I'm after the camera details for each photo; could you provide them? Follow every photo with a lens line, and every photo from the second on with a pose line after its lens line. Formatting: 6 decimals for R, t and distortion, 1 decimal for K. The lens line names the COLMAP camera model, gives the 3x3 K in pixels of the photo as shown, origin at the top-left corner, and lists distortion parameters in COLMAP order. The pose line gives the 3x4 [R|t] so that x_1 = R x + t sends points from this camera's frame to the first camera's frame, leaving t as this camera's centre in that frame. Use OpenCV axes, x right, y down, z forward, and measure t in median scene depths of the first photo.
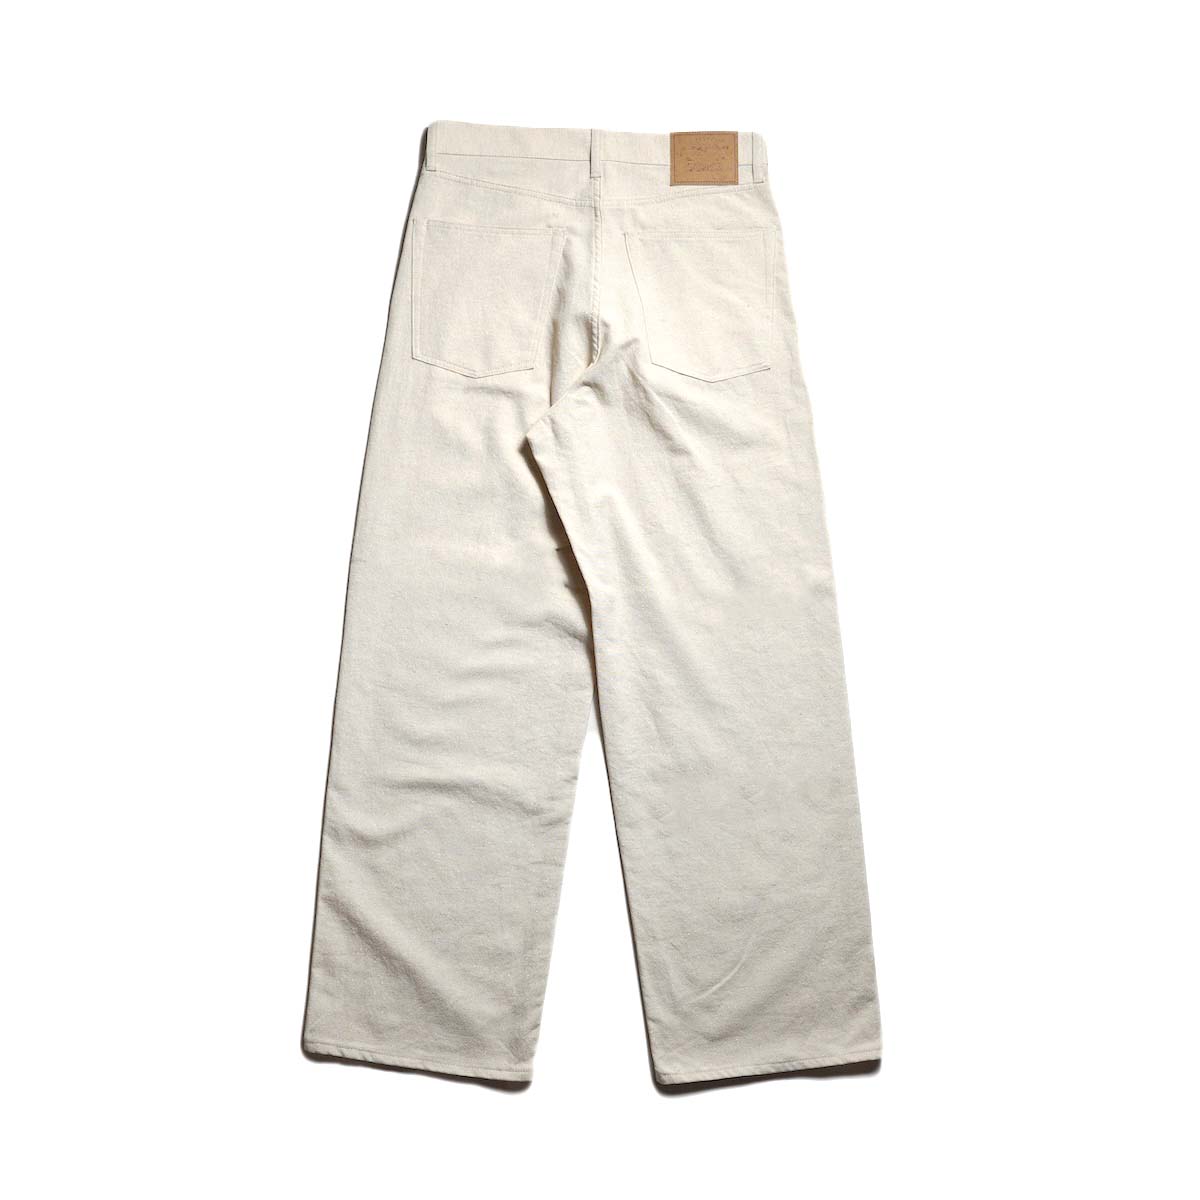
lens RADIAL K [[1404.1, 0, 600.0], [0, 1404.1, 600.0], [0, 0, 1]] dist [-0.021779, 0.054143]
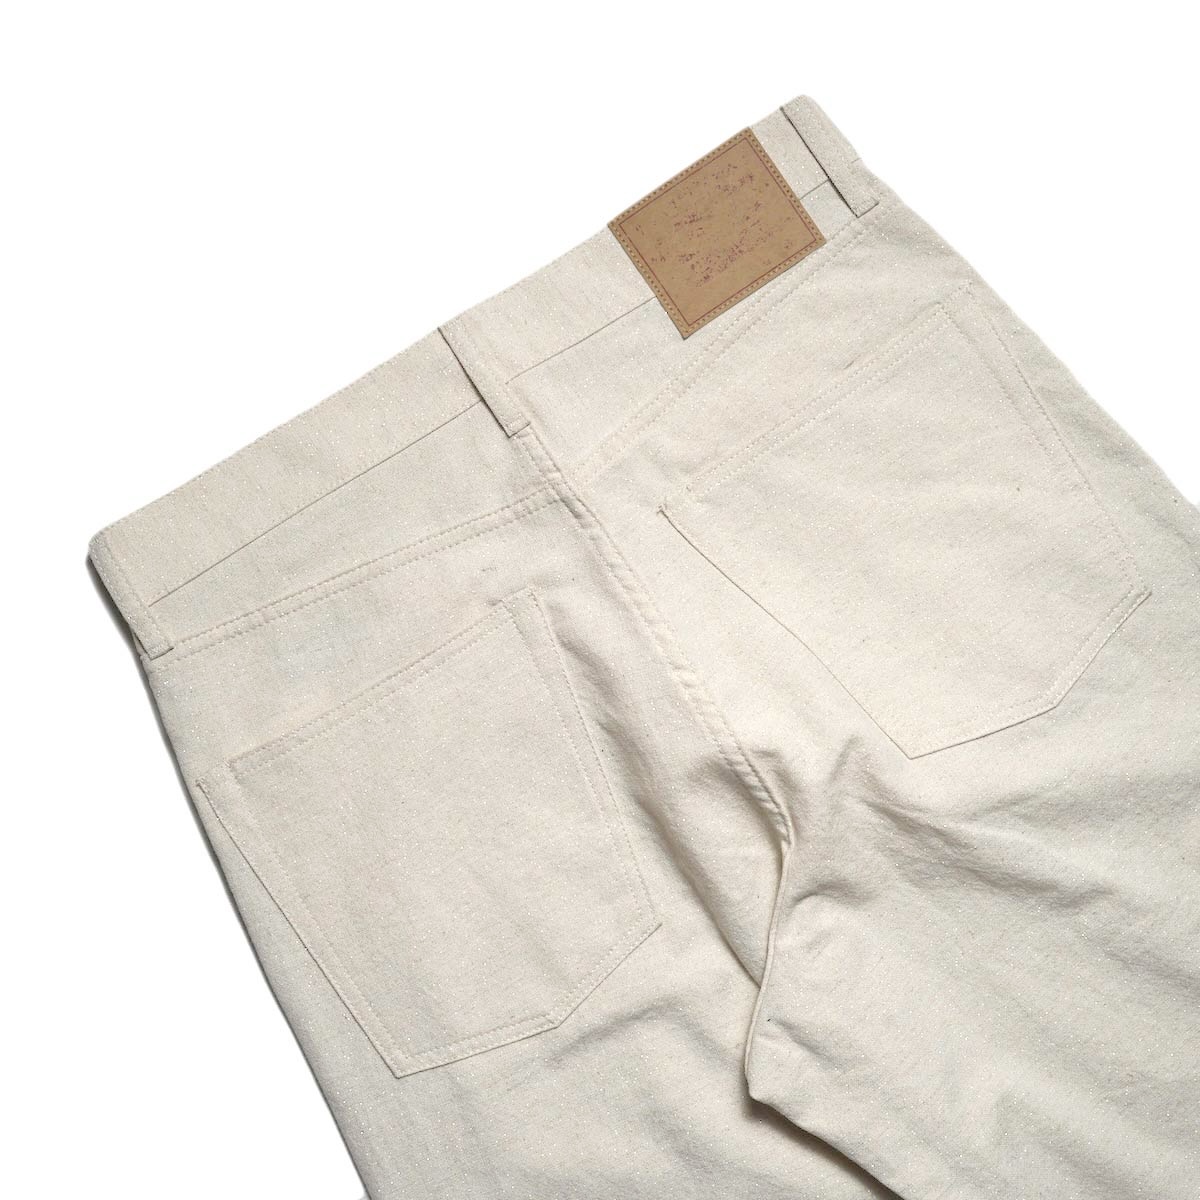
lens RADIAL K [[1404.1, 0, 600.0], [0, 1404.1, 600.0], [0, 0, 1]] dist [-0.021779, 0.054143]
pose [[0.831505, -0.555458, -0.008127, -0.007463], [0.554336, 0.828694, 0.077324, -0.281684], [-0.036215, -0.068801, 0.996973, 0.607731]]
